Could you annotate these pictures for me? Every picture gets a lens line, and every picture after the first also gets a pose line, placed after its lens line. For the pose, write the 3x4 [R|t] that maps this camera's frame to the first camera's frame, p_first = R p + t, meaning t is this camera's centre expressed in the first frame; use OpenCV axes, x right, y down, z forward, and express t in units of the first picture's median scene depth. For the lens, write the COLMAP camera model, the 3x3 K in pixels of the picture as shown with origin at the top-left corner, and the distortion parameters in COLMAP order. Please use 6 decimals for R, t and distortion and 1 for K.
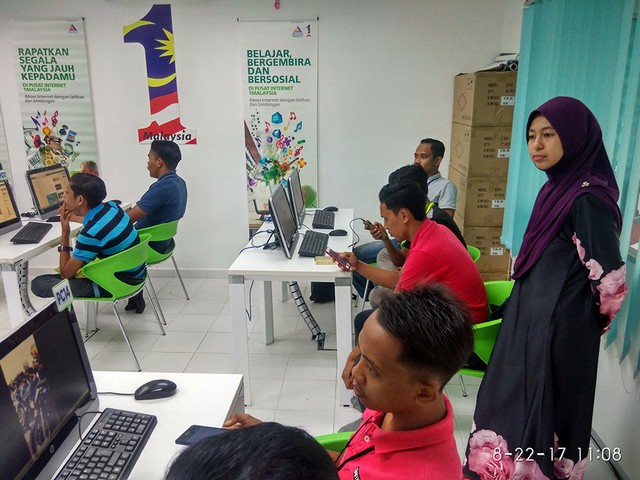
lens RADIAL K [[529.5, 0, 321.0], [0, 529.5, 245.9], [0, 0, 1]] dist [0.099406, -0.156357]
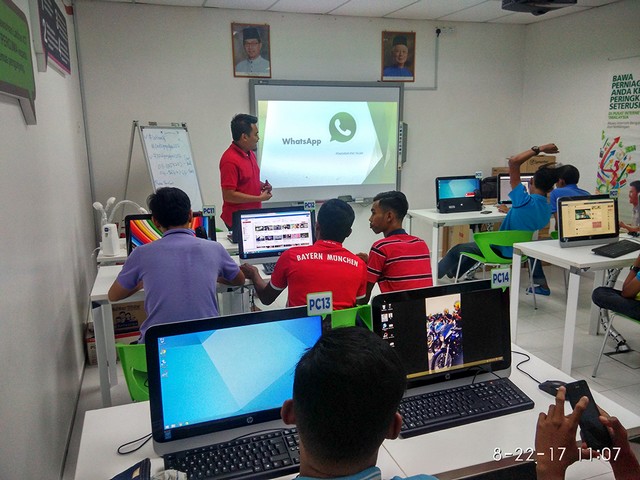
lens RADIAL K [[529.5, 0, 321.0], [0, 529.5, 245.9], [0, 0, 1]] dist [0.099406, -0.156357]
pose [[0.375369, 0.204512, -0.904032, 0.153905], [-0.242212, 0.963106, 0.117306, -0.008664], [0.894669, 0.174934, 0.411055, 0.020669]]
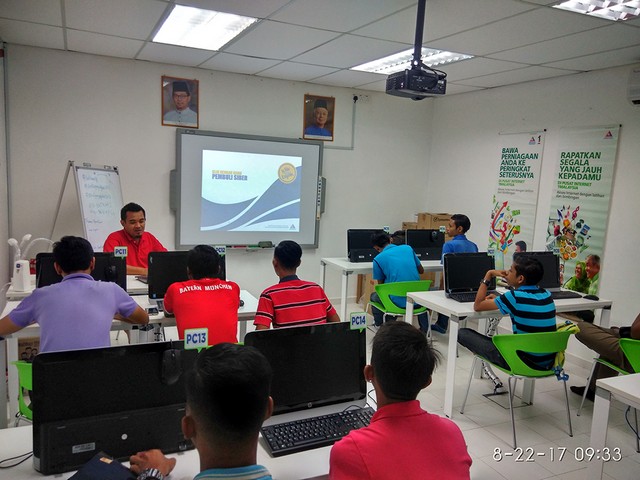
lens RADIAL K [[526.7, 0, 319.8], [0, 526.7, 243.7], [0, 0, 1]] dist [0.116893, -0.162599]
pose [[0.473994, 0.144470, -0.868596, 0.230870], [-0.287311, 0.957834, 0.002526, -0.027854], [0.832335, 0.248360, 0.495515, 0.028786]]
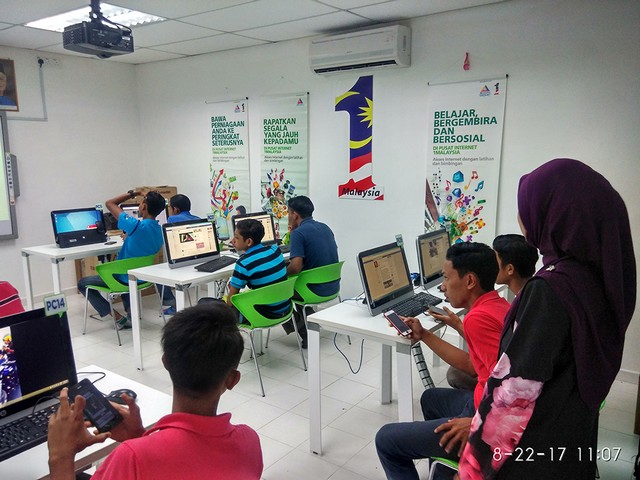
lens RADIAL K [[526.7, 0, 319.8], [0, 526.7, 243.7], [0, 0, 1]] dist [0.116893, -0.162599]
pose [[0.839764, 0.088152, -0.535748, 0.236810], [-0.143745, 0.987619, -0.062813, -0.020738], [0.523578, 0.129759, 0.842039, 0.059343]]
